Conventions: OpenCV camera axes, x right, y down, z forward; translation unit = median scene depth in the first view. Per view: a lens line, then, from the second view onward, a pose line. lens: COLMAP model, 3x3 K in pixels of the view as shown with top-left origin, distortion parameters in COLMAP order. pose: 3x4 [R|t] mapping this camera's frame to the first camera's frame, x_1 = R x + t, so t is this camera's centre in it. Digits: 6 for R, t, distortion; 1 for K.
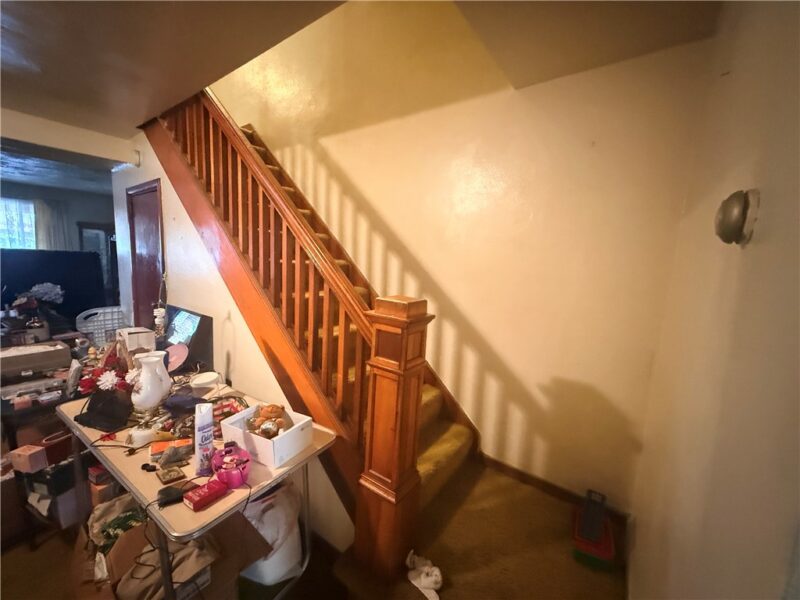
lens RADIAL K [[316.6, 0, 401.7], [0, 316.6, 303.8], [0, 0, 1]] dist [0.002600, 0.000092]
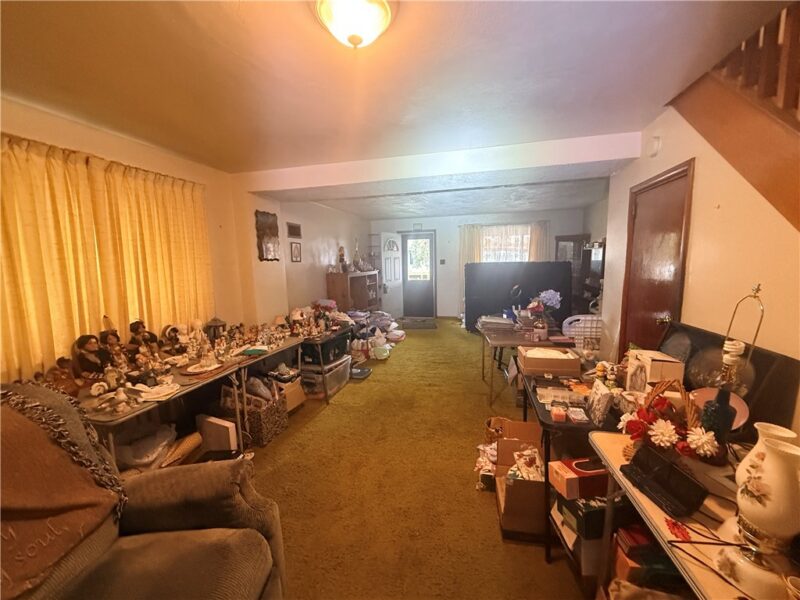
lens RADIAL K [[316.6, 0, 399.5], [0, 316.6, 298.5], [0, 0, 1]] dist [0.002600, 0.000092]
pose [[0.370912, 0.055668, -0.926998, -0.362522], [-0.087422, 0.995862, 0.024824, -0.021855], [0.924544, 0.071832, 0.374244, 0.111922]]
